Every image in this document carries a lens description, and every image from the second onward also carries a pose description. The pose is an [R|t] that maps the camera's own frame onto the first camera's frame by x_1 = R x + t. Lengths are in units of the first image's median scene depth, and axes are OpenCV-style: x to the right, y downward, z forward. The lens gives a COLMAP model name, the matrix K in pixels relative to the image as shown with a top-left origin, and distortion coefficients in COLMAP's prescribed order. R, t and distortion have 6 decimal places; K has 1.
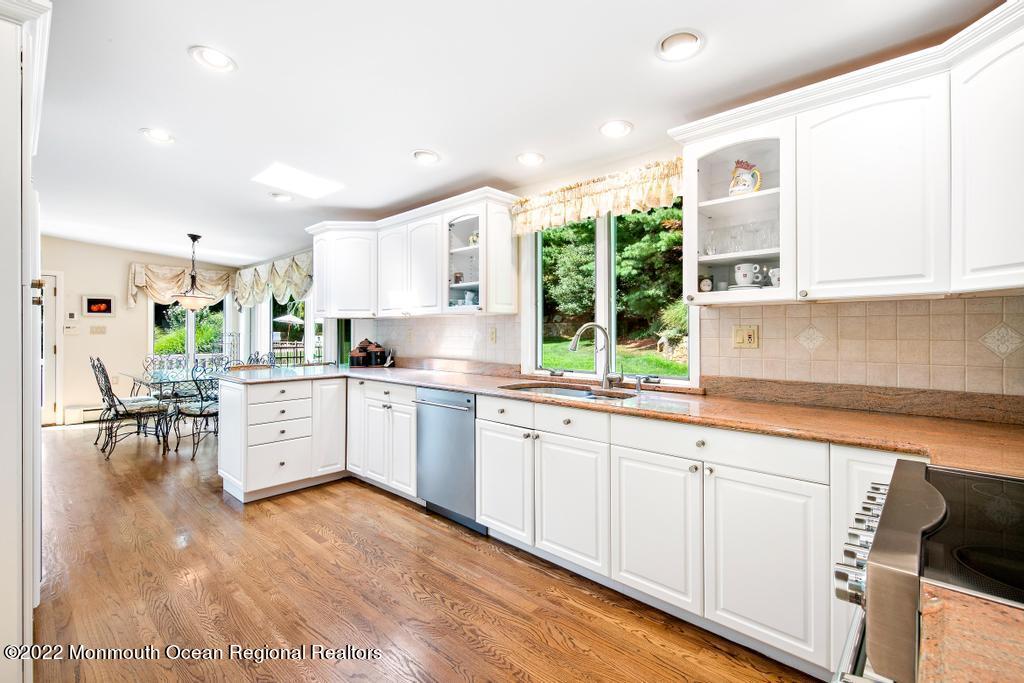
lens RADIAL K [[453.5, 0, 520.6], [0, 453.5, 334.7], [0, 0, 1]] dist [0.008668, -0.001987]
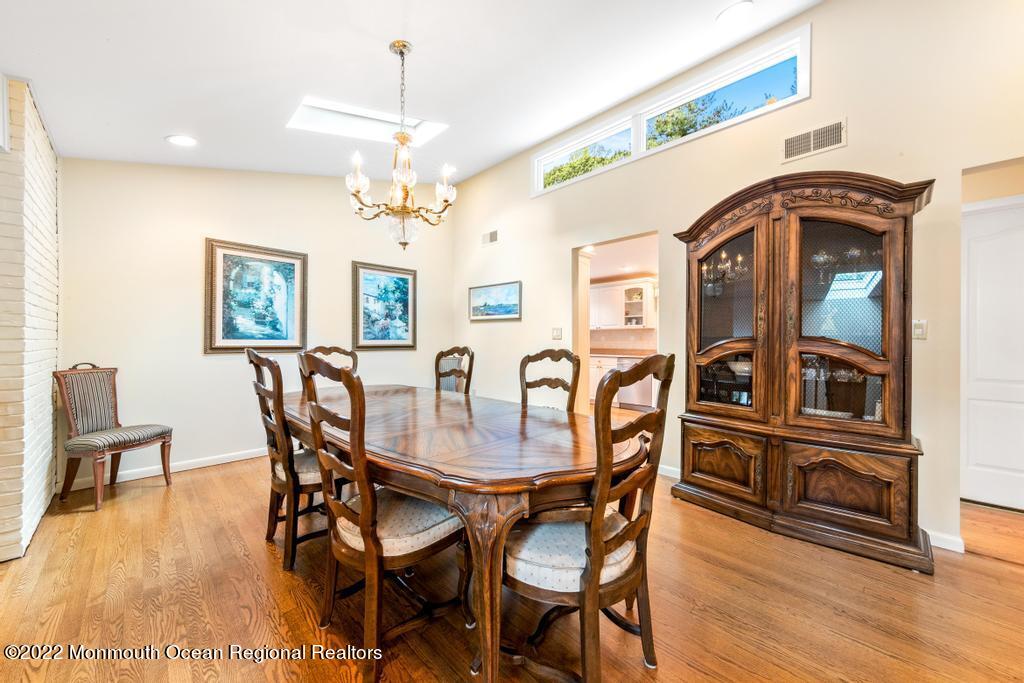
lens RADIAL K [[373.4, 0, 509.8], [0, 373.4, 345.1], [0, 0, 1]] dist [0.007191, -0.000689]
pose [[0.999341, -0.007621, -0.035495, -0.799049], [0.007832, 0.999953, 0.005790, 0.029469], [0.035449, -0.006064, 0.999353, -1.139023]]
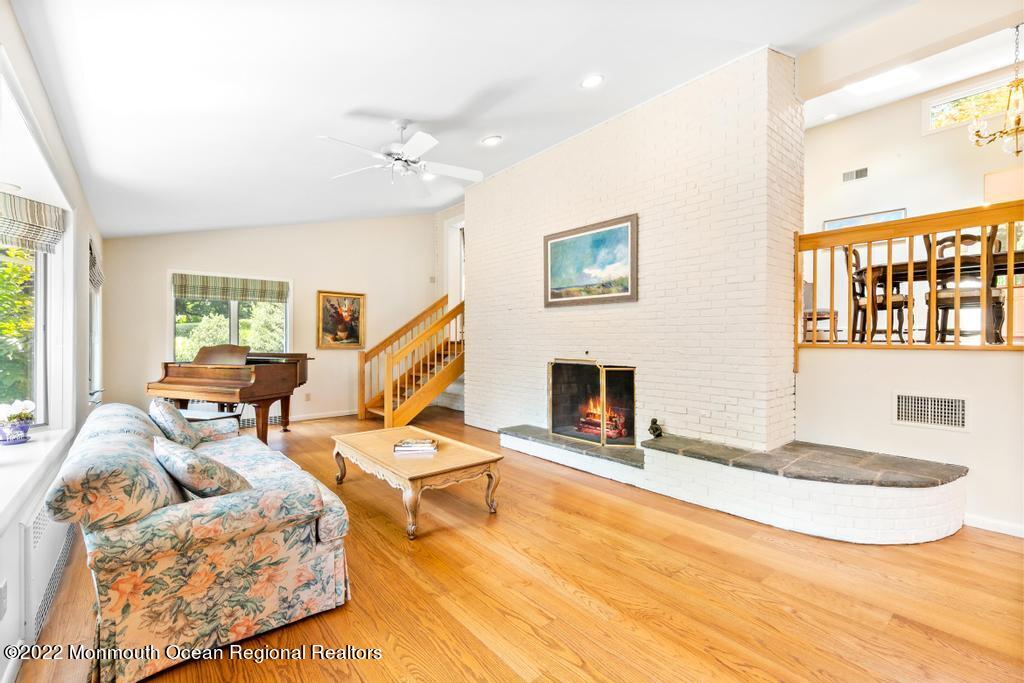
lens RADIAL K [[432.6, 0, 512.1], [0, 432.6, 339.6], [0, 0, 1]] dist [0.008525, -0.001394]
pose [[0.990749, -0.001488, -0.135701, -2.291235], [0.001407, 0.999999, -0.000694, 0.382028], [0.135701, 0.000496, 0.990750, -1.886044]]
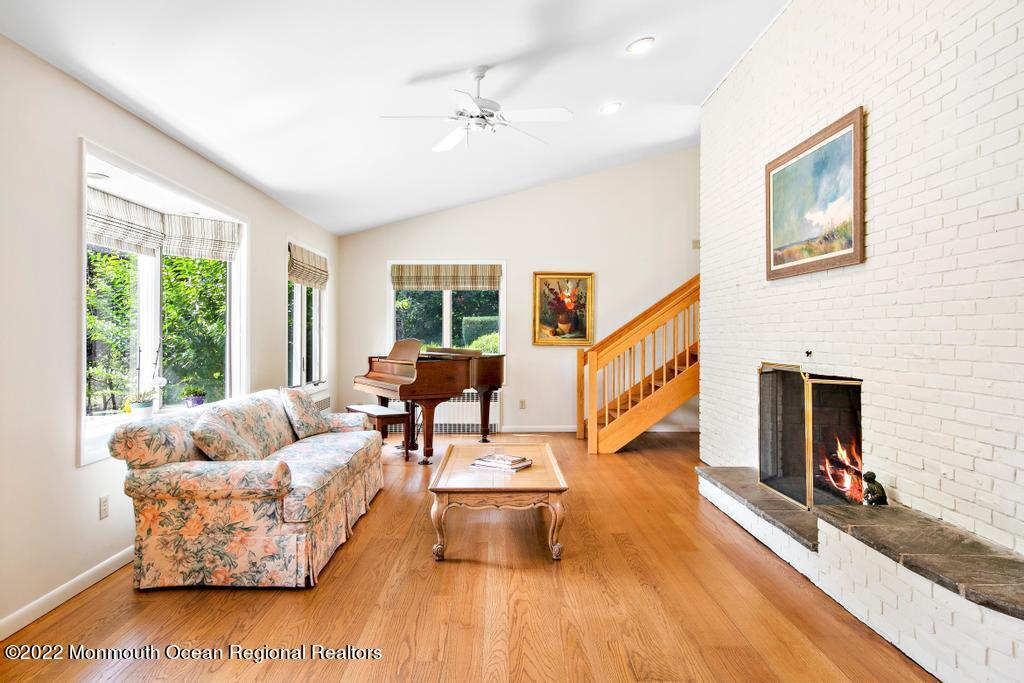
lens RADIAL K [[660.2, 0, 514.1], [0, 660.2, 337.4], [0, 0, 1]] dist [0.016727, 0.002218]
pose [[0.685464, 0.000248, -0.728107, -1.664355], [0.001603, 0.999997, 0.001849, 0.389796], [0.728105, -0.002434, 0.685461, -1.741716]]
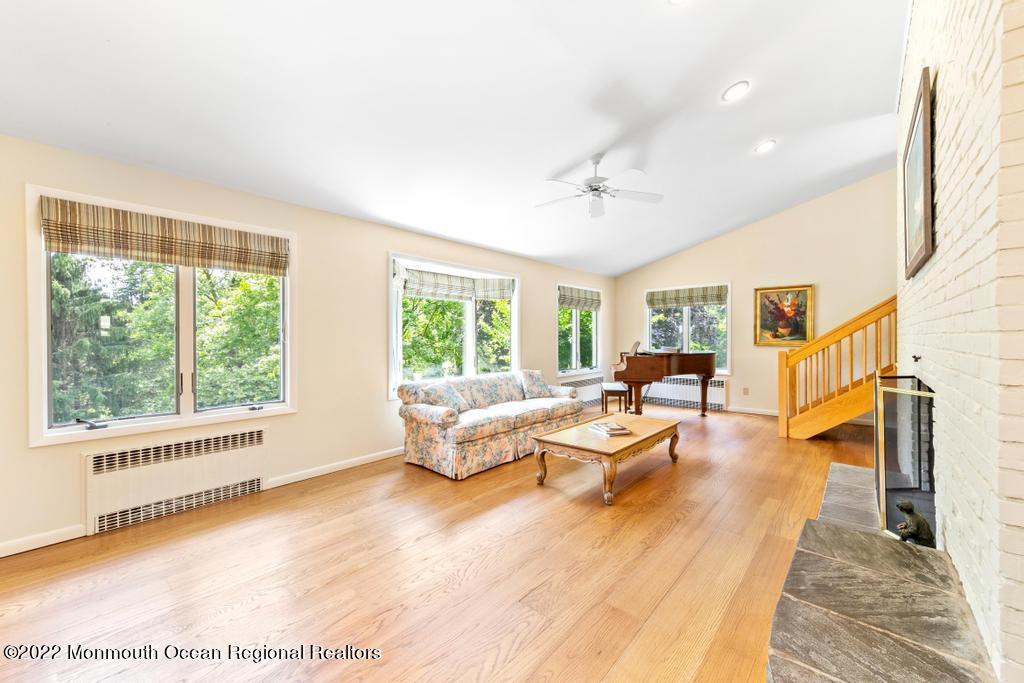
lens RADIAL K [[396.9, 0, 512.8], [0, 396.9, 340.9], [0, 0, 1]] dist [0.002914, -0.000172]
pose [[0.012693, 0.002770, -0.999916, -1.514572], [0.007704, 0.999966, 0.002868, 0.385832], [0.999890, -0.007740, 0.012672, -1.127023]]
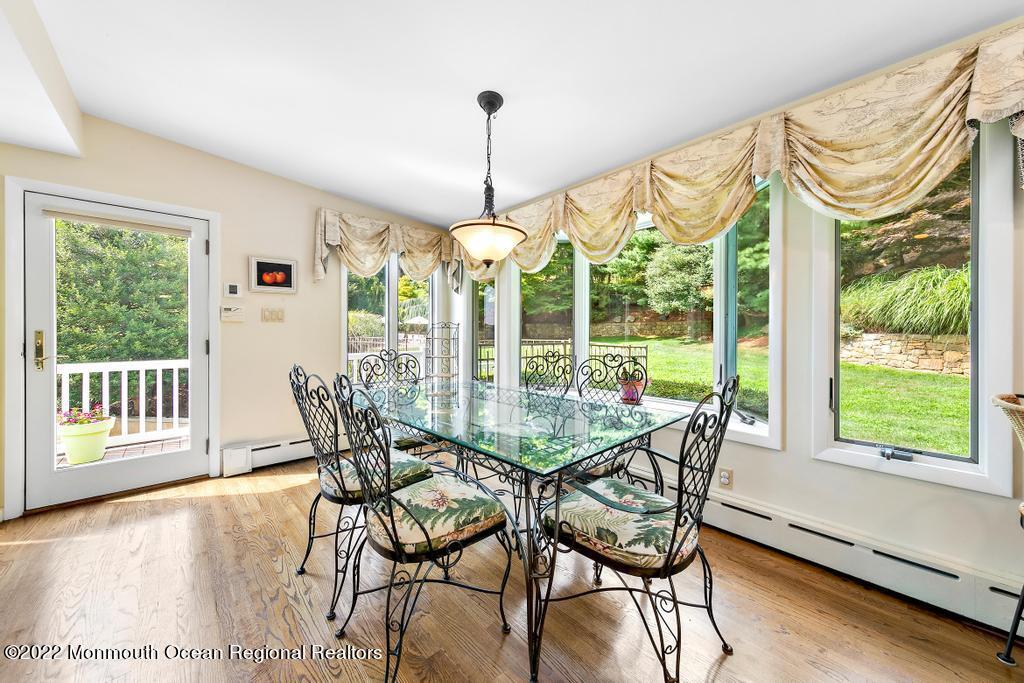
lens RADIAL K [[373.4, 0, 519.3], [0, 373.4, 334.8], [0, 0, 1]] dist [0.007191, -0.000689]
pose [[0.996047, -0.001664, -0.088807, -1.161491], [0.001511, 0.999997, -0.001784, 0.034749], [0.088810, 0.001642, 0.996047, 1.117417]]
